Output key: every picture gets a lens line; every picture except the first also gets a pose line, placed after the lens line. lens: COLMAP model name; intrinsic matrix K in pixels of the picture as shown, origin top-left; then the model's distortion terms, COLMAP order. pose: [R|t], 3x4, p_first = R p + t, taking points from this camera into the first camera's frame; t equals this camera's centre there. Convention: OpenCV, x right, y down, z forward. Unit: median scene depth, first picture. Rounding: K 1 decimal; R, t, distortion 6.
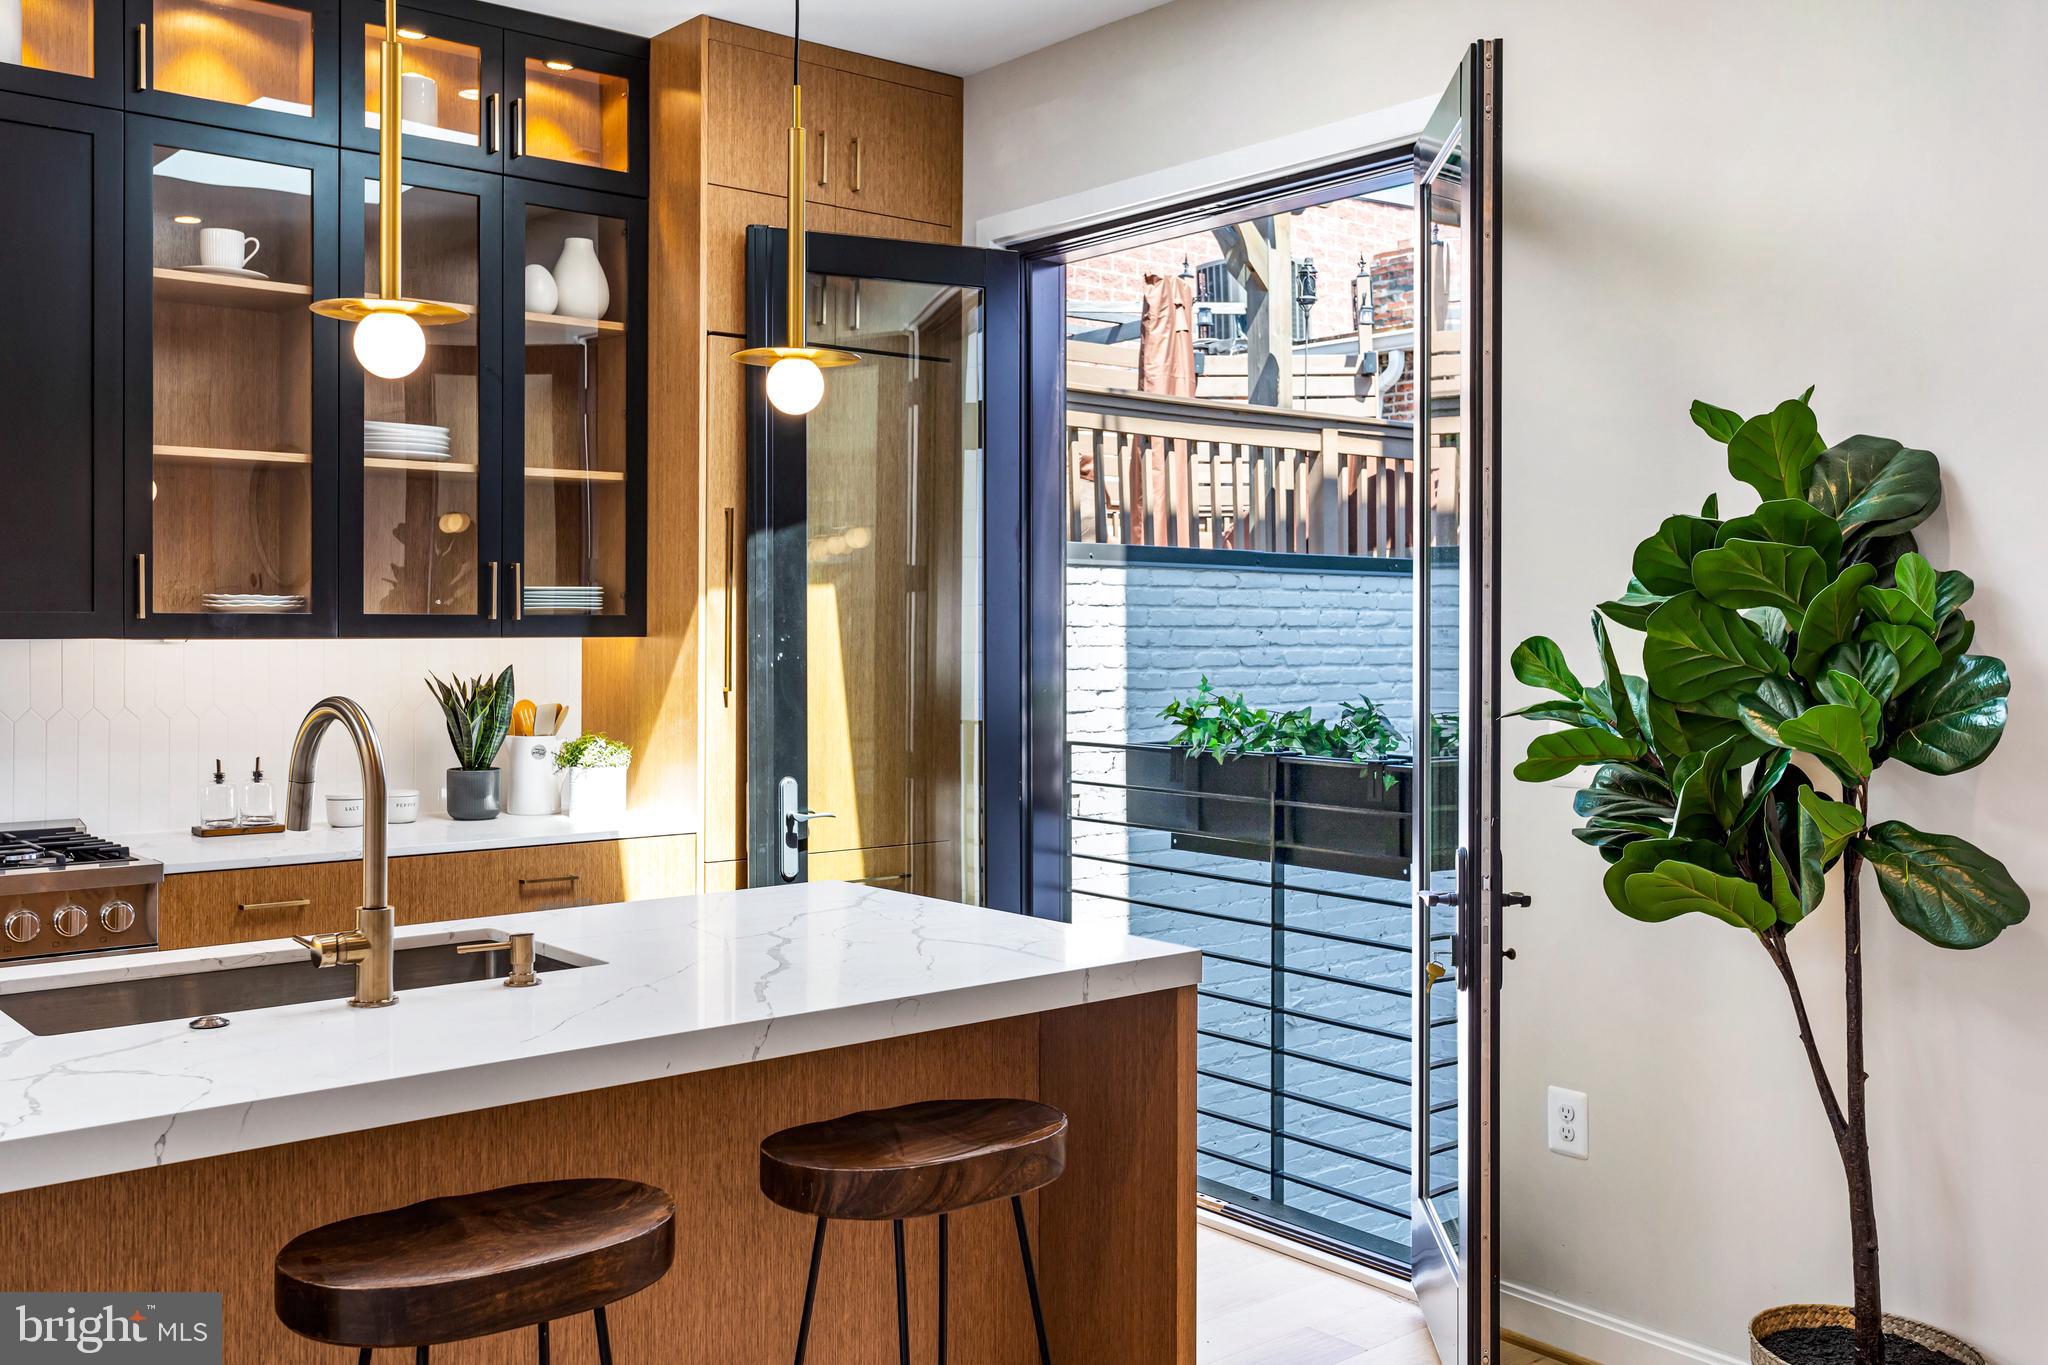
lens RADIAL K [[1781.6, 0, 1024.0], [0, 1781.6, 682.5], [0, 0, 1]] dist [-0.016233, -0.002521]
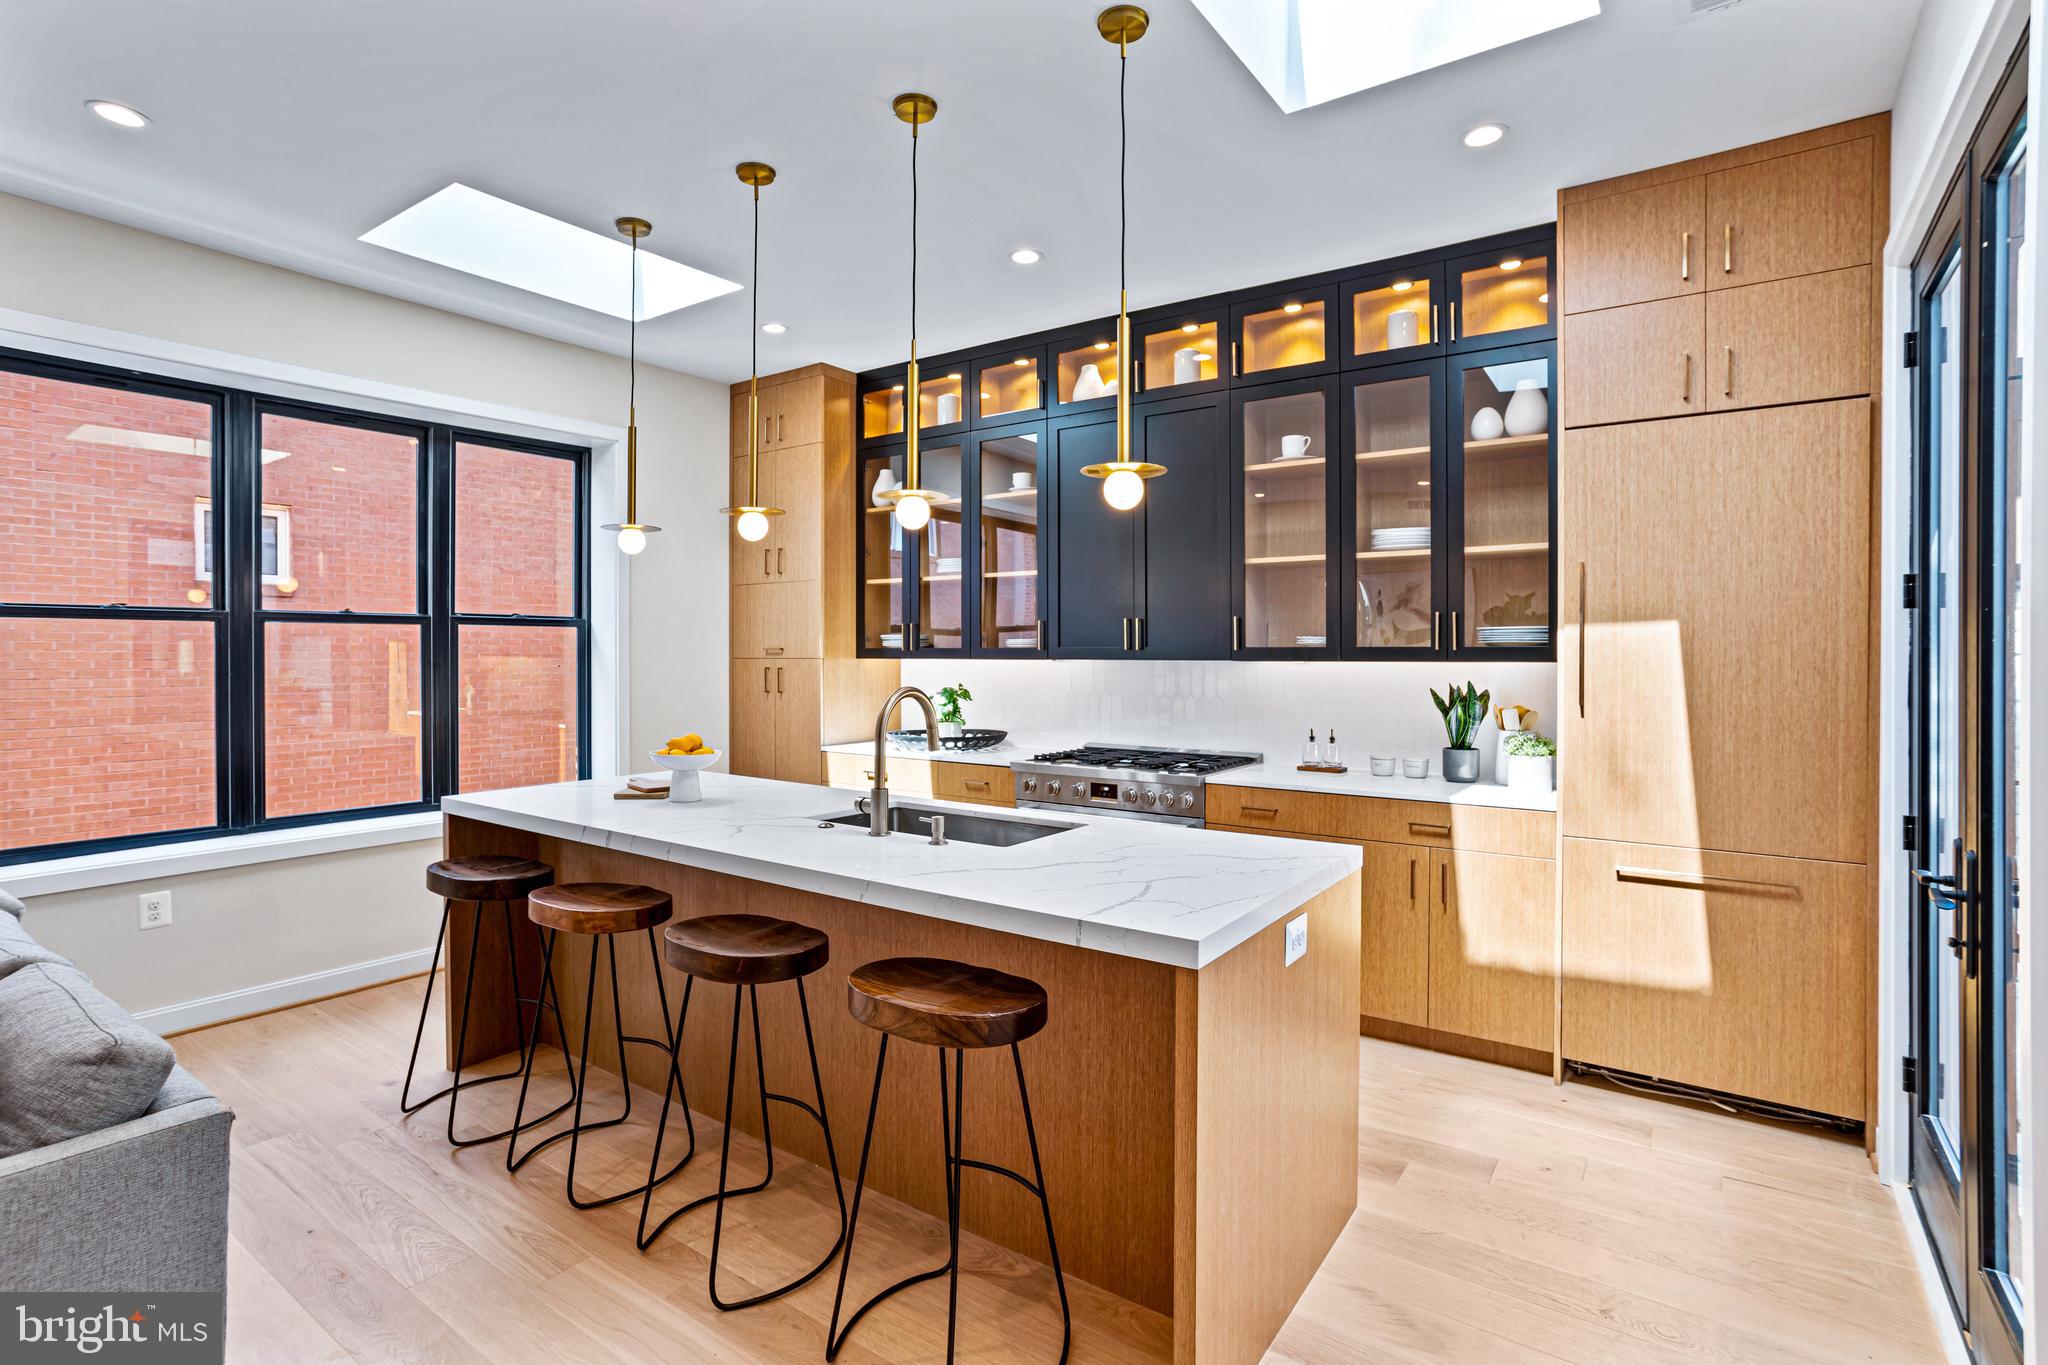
lens RADIAL K [[996.2, 0, 1010.7], [0, 996.2, 647.8], [0, 0, 1]] dist [-0.011858, 0.001255]
pose [[0.253187, 0.000490, -0.967417, 0.432188], [-0.024281, 0.999688, -0.005848, -0.023296], [0.967113, 0.024970, 0.253119, 0.436886]]
